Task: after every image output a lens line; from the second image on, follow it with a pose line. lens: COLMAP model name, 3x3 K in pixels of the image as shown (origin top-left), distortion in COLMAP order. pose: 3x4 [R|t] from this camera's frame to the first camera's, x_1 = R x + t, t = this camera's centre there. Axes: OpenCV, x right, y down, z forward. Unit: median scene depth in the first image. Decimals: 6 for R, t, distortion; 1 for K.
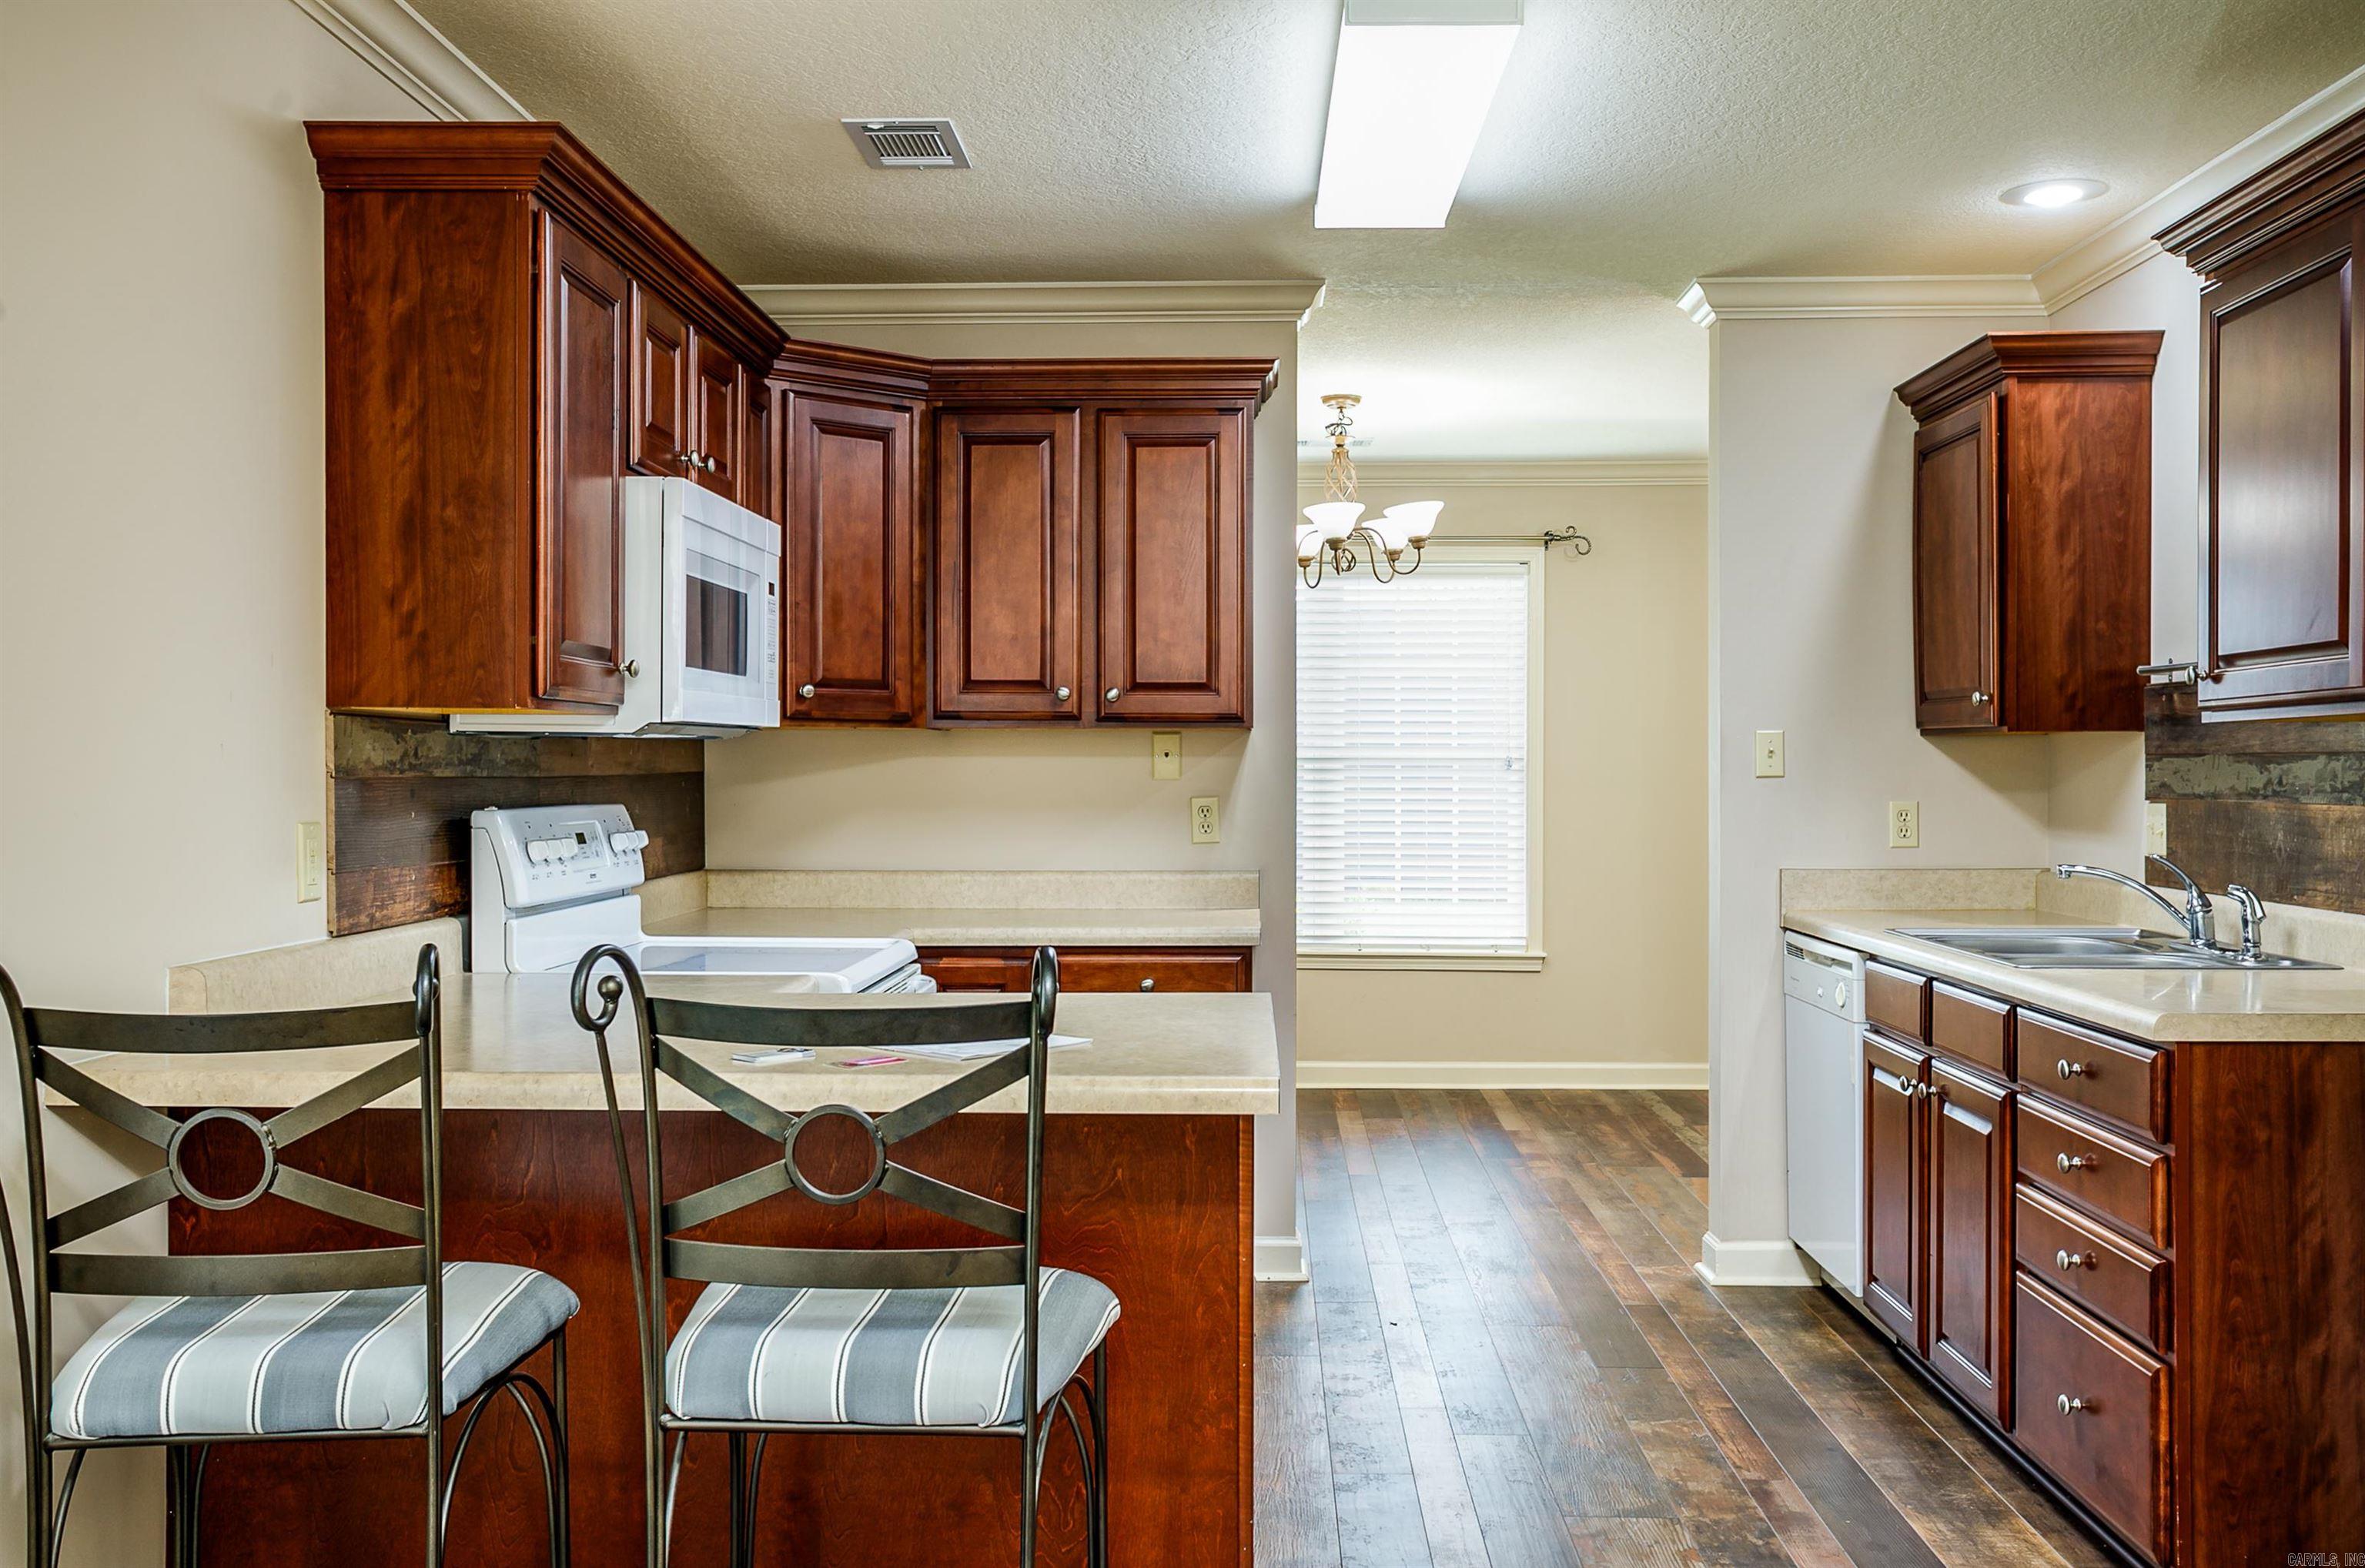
lens RADIAL K [[2140.0, 0, 1182.5], [0, 2140.0, 784.0], [0, 0, 1]] dist [0.017873, 0.011829]
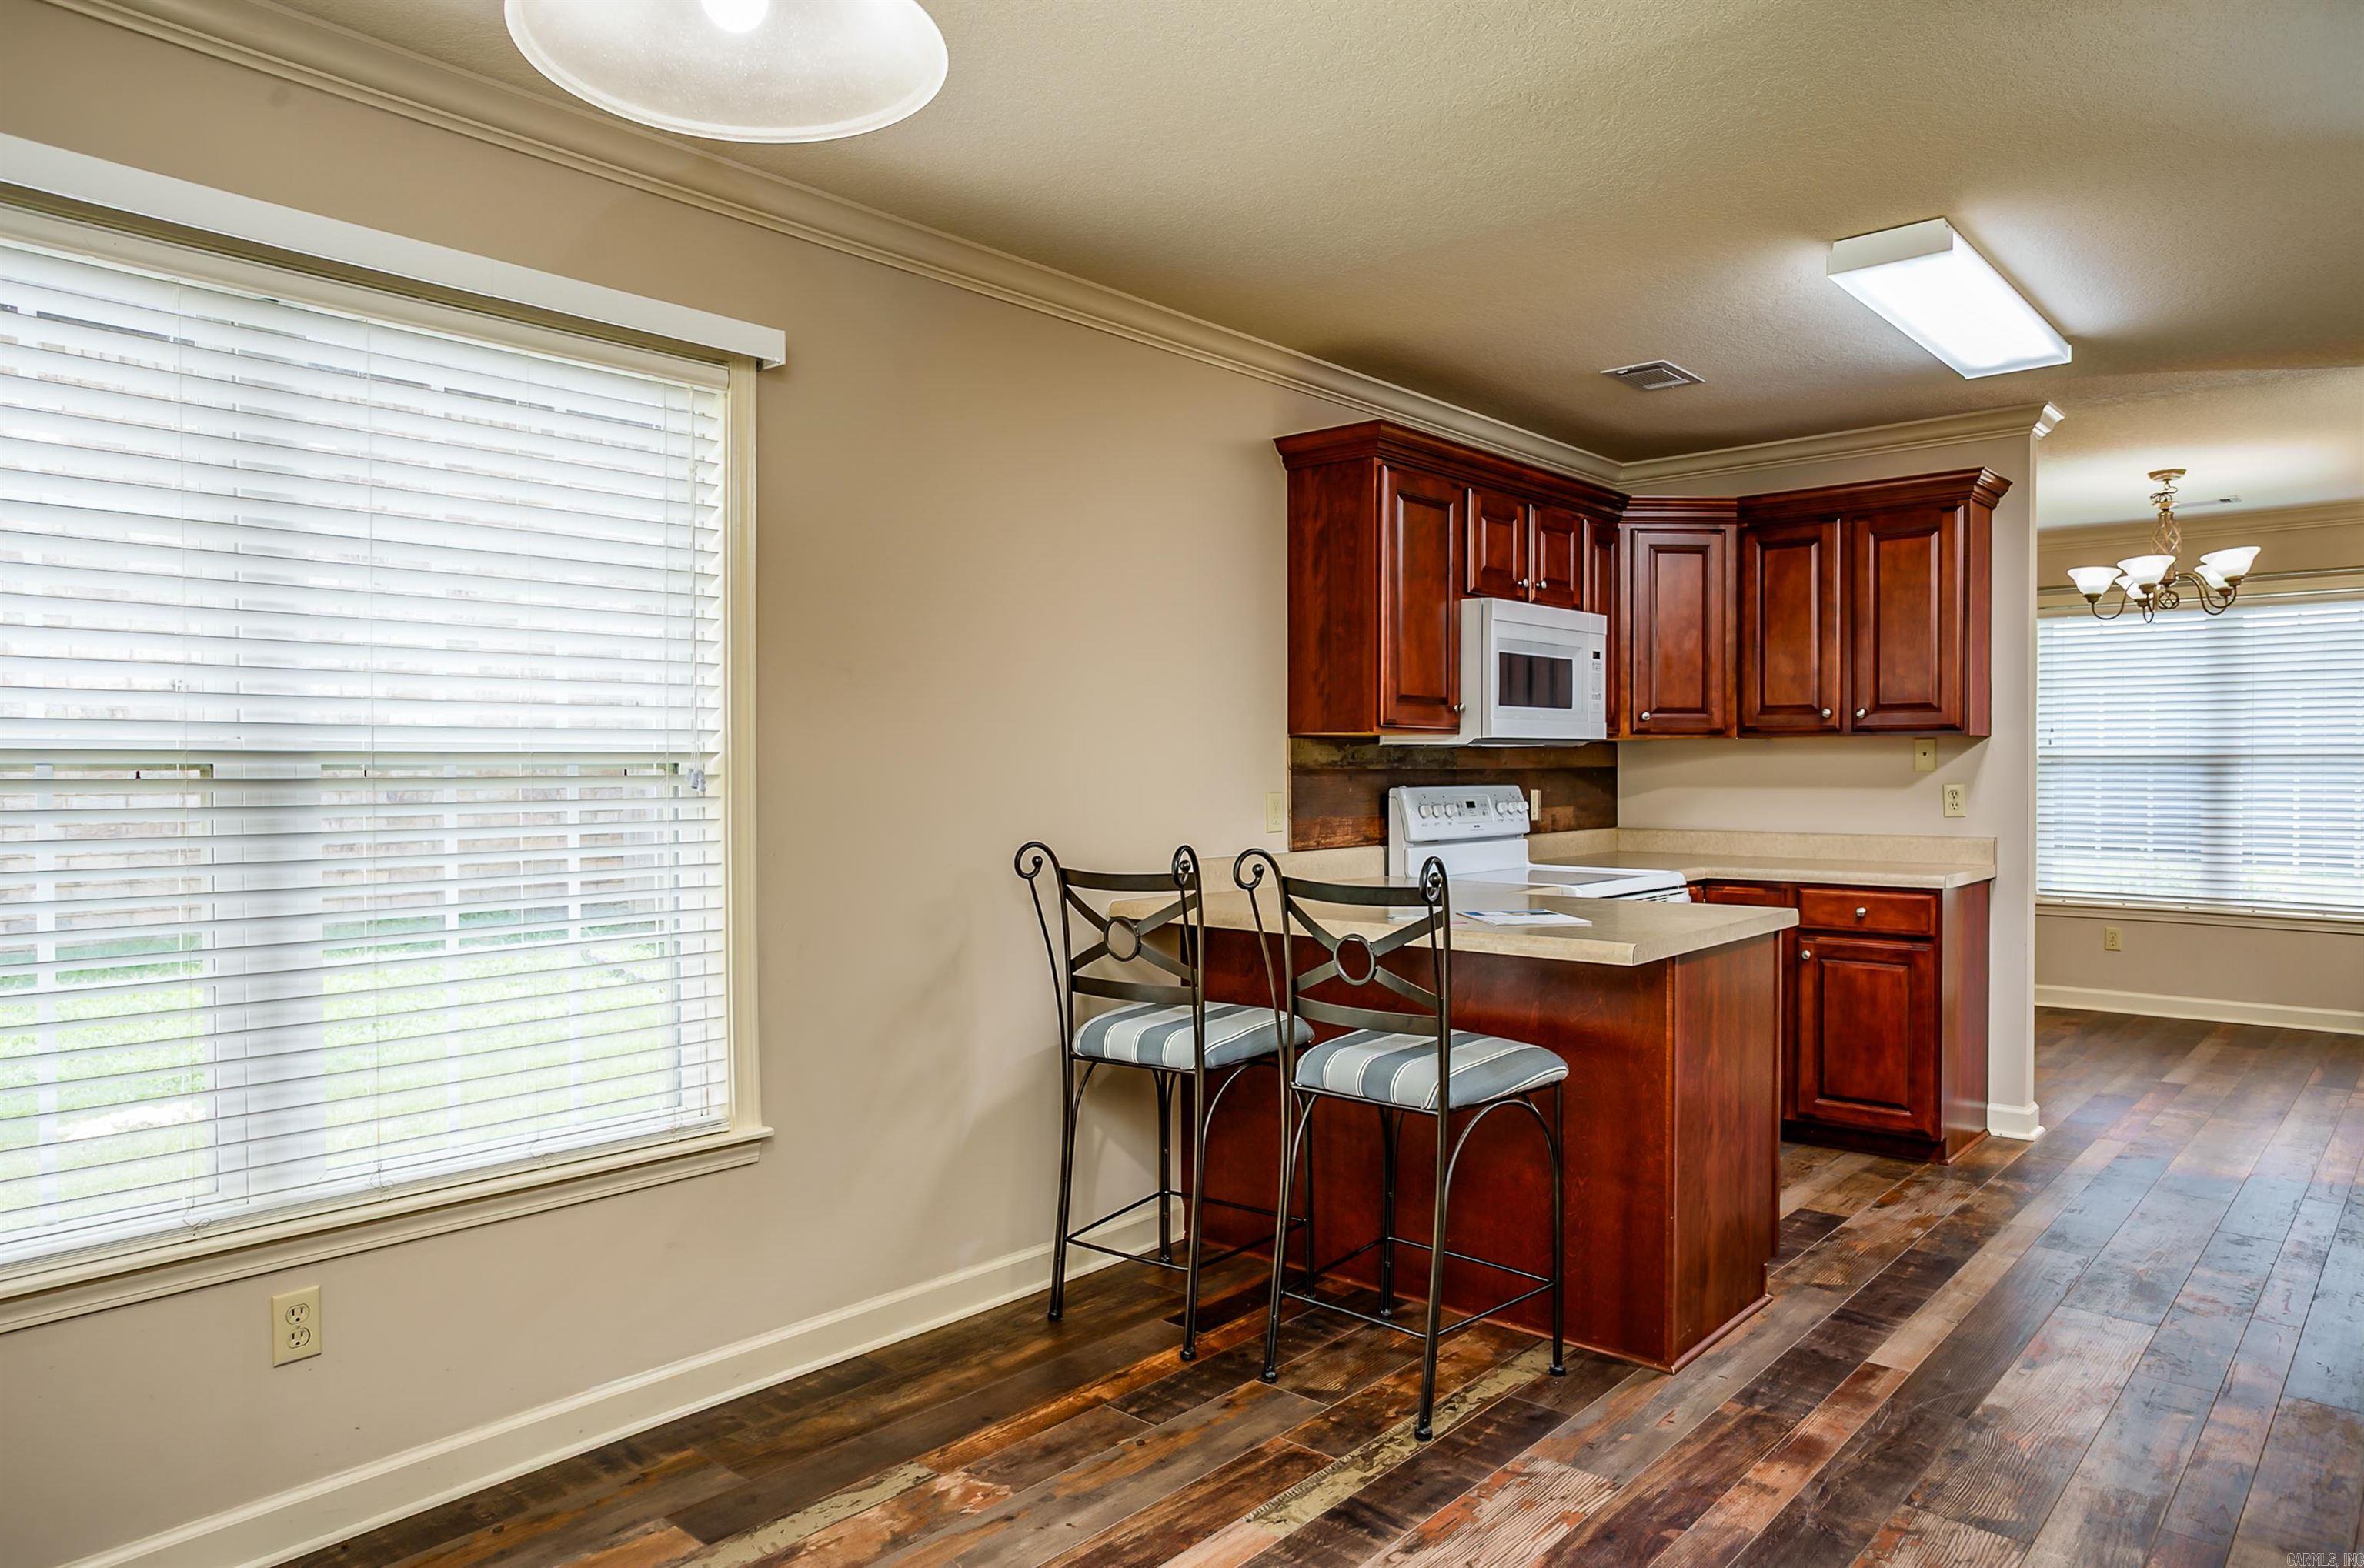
lens RADIAL K [[1480.9, 0, 1182.0], [0, 1480.9, 784.0], [0, 0, 1]] dist [-0.055207, 0.061749]
pose [[0.767483, 0.005723, -0.641043, 0.313587], [-0.002033, 0.999977, 0.006494, 0.001300], [0.641066, -0.003681, 0.767477, -0.076795]]
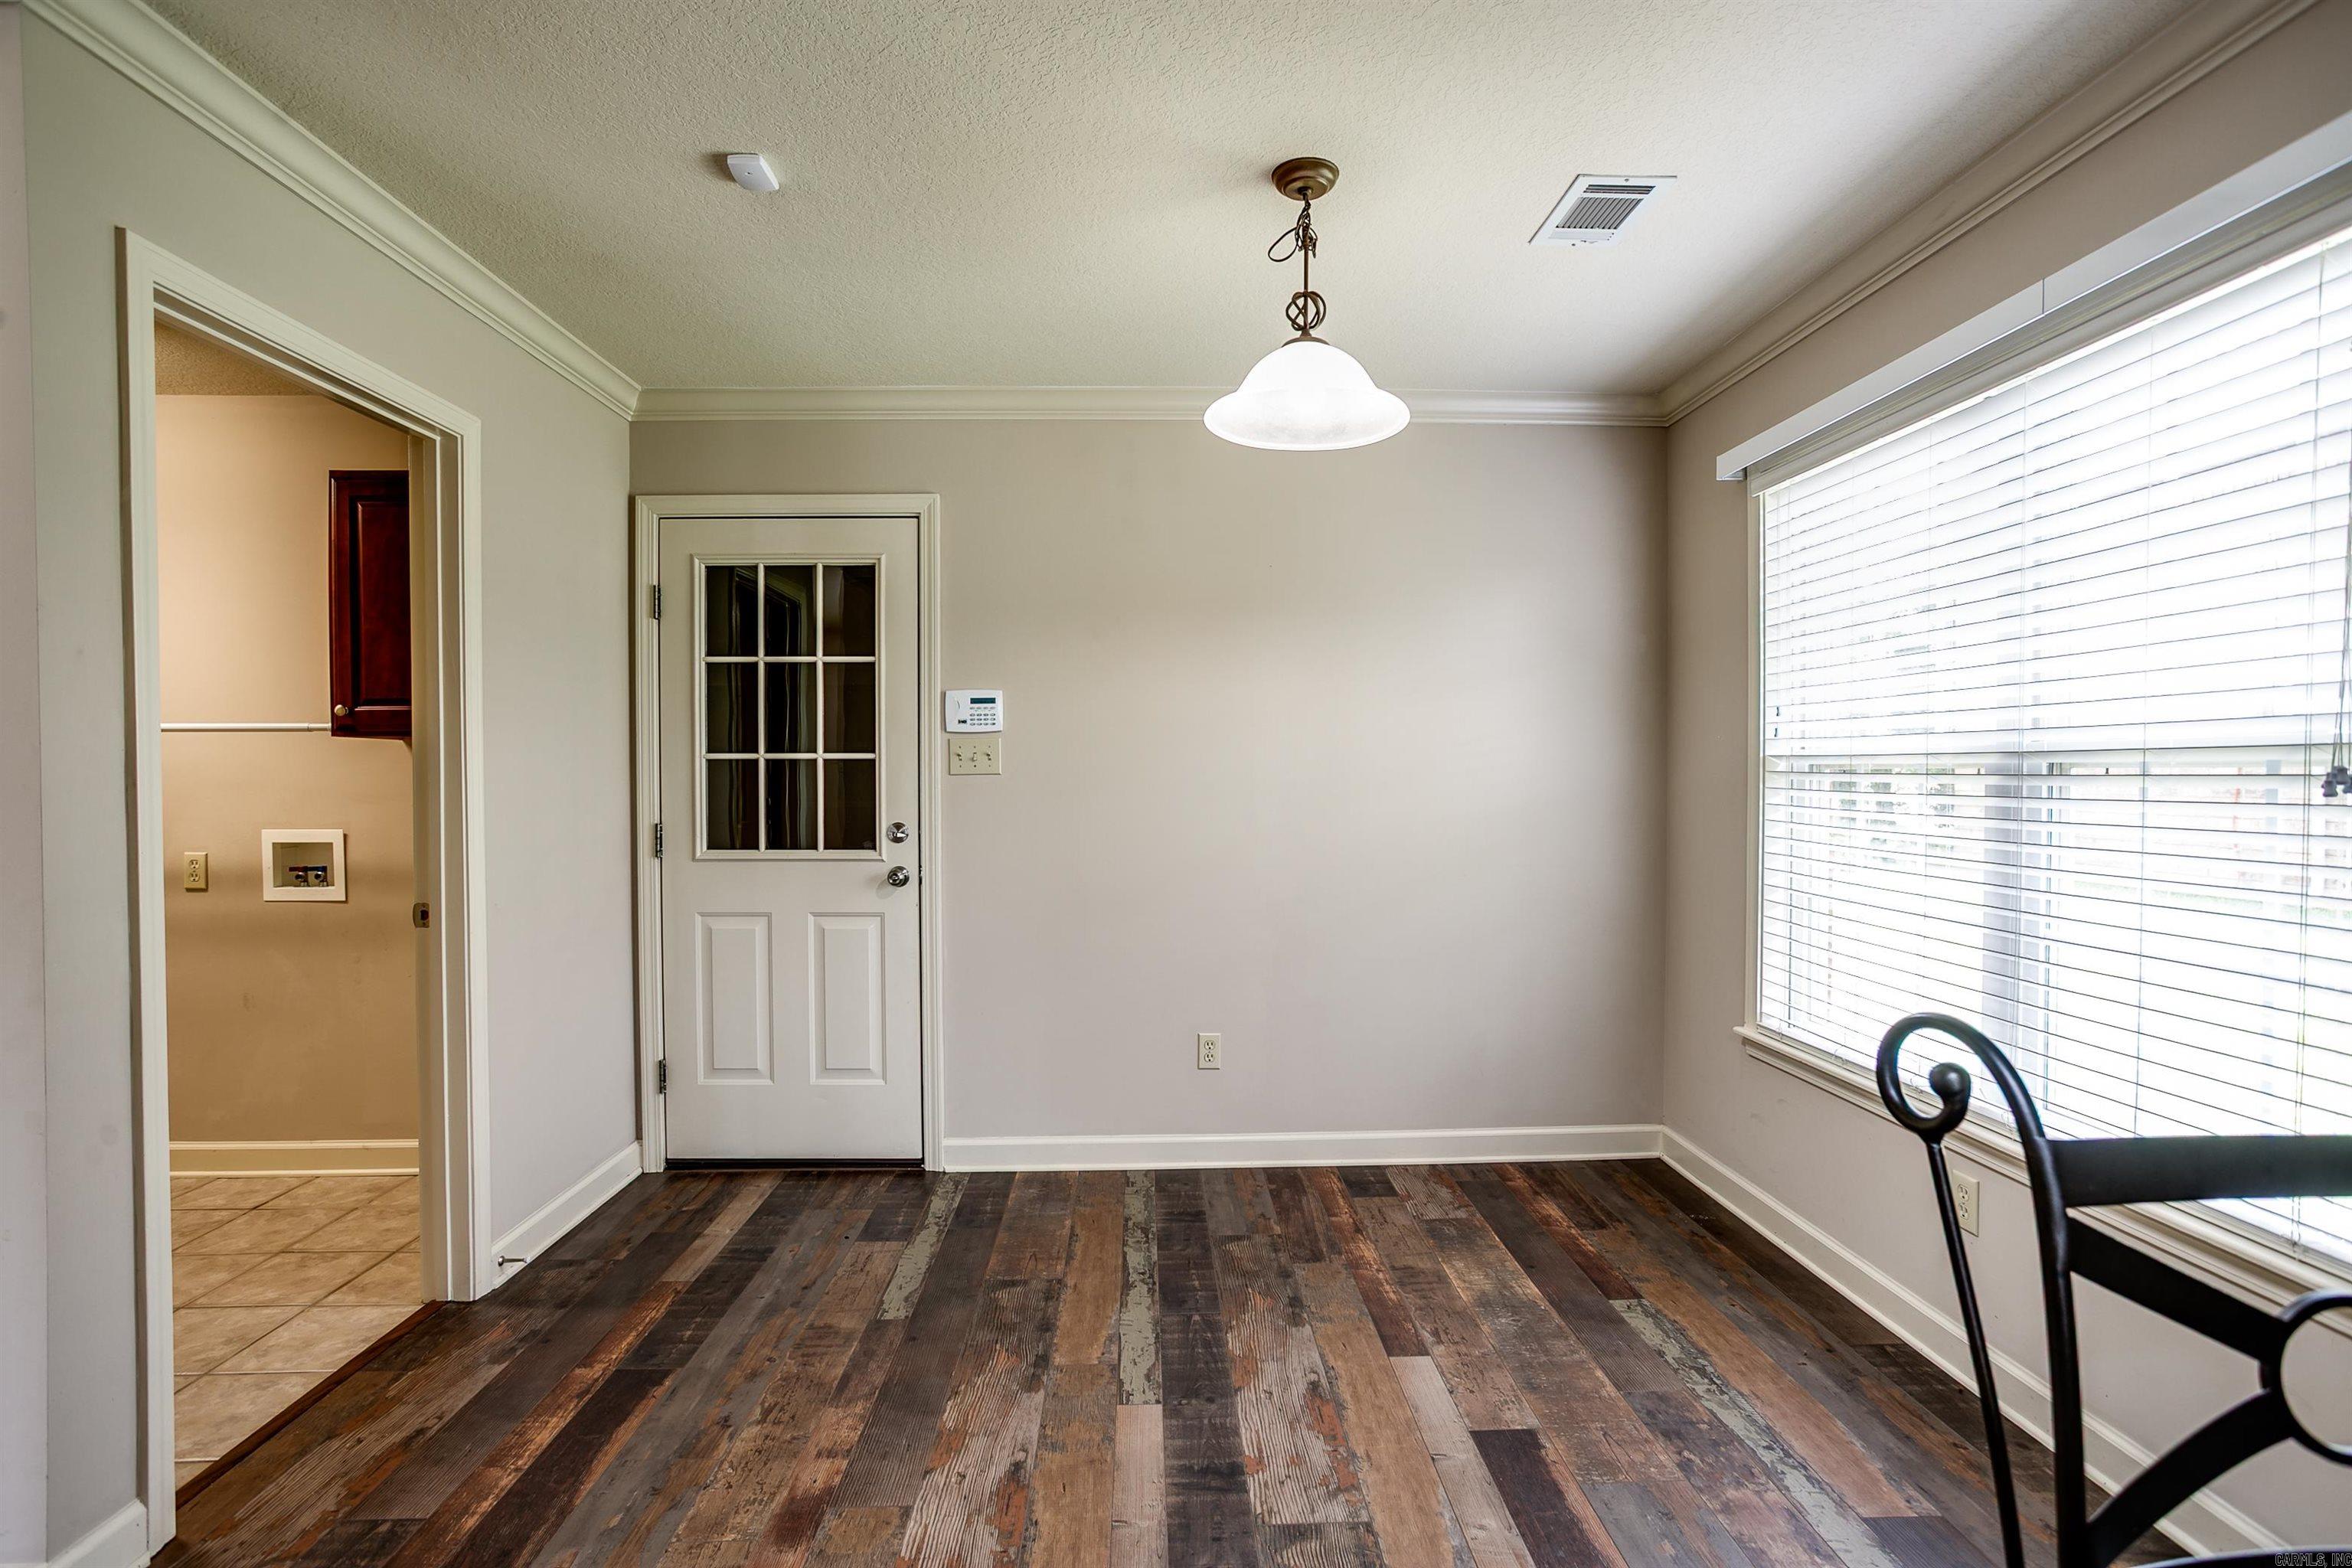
lens RADIAL K [[1139.5, 0, 1176.6], [0, 1139.5, 804.5], [0, 0, 1]] dist [-0.024843, 0.001368]
pose [[-0.997990, 0.004552, -0.063212, 0.102771], [0.002362, 0.999396, 0.034676, -0.001124], [0.063332, 0.034457, -0.997398, 0.690901]]
